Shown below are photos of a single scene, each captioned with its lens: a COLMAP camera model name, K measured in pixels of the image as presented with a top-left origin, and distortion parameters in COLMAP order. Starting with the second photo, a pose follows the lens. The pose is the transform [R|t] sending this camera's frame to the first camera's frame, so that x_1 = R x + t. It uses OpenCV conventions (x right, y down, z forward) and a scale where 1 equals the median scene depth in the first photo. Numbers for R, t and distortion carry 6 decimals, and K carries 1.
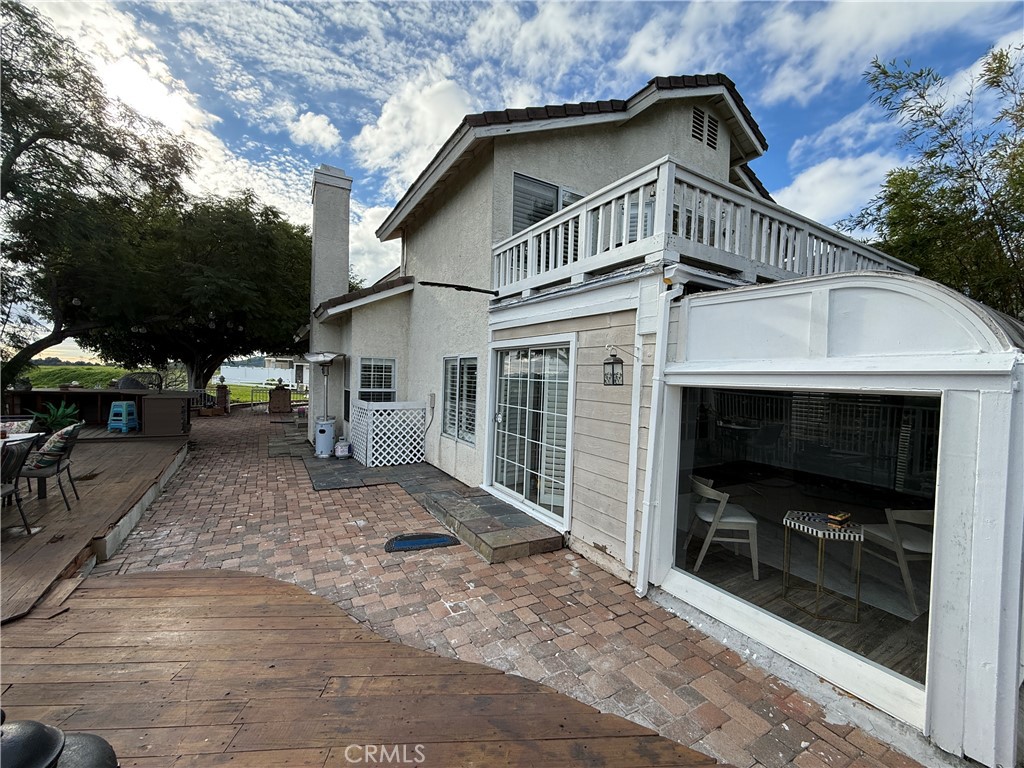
lens RADIAL K [[408.6, 0, 508.9], [0, 408.6, 385.7], [0, 0, 1]] dist [-0.002169, 0.000806]
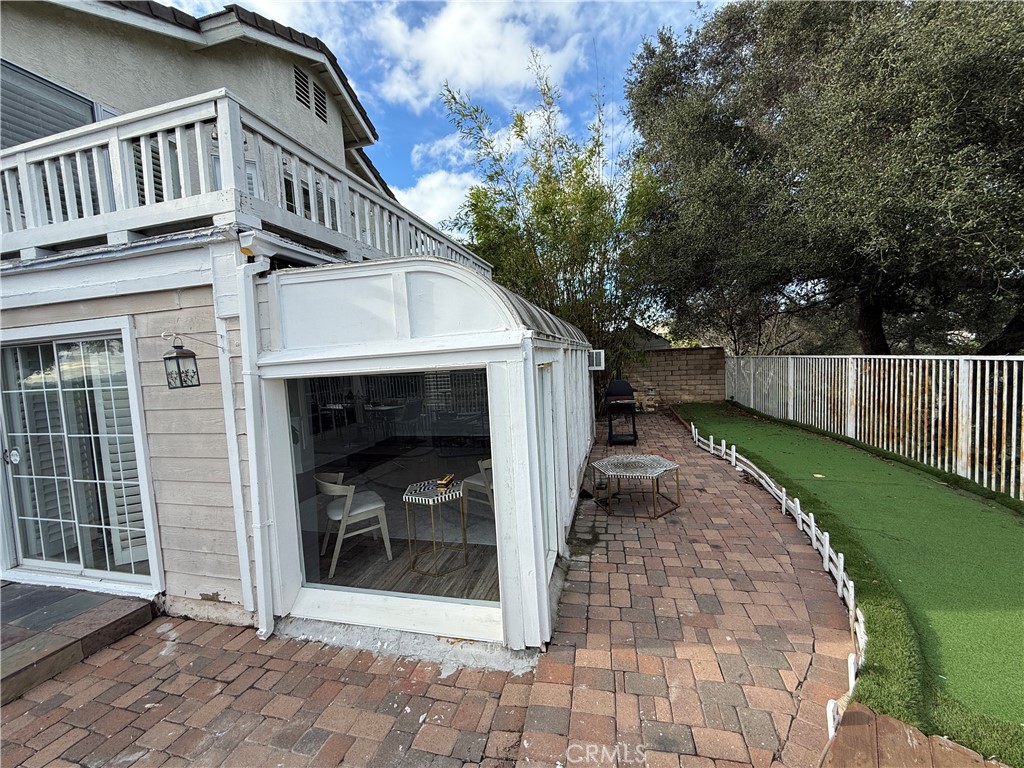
lens RADIAL K [[408.6, 0, 508.9], [0, 408.6, 385.3], [0, 0, 1]] dist [-0.002169, 0.000806]
pose [[0.709561, -0.121832, 0.694032, 0.126410], [0.096320, 0.992464, 0.075744, -0.003142], [-0.698030, 0.013104, 0.715948, 0.048588]]
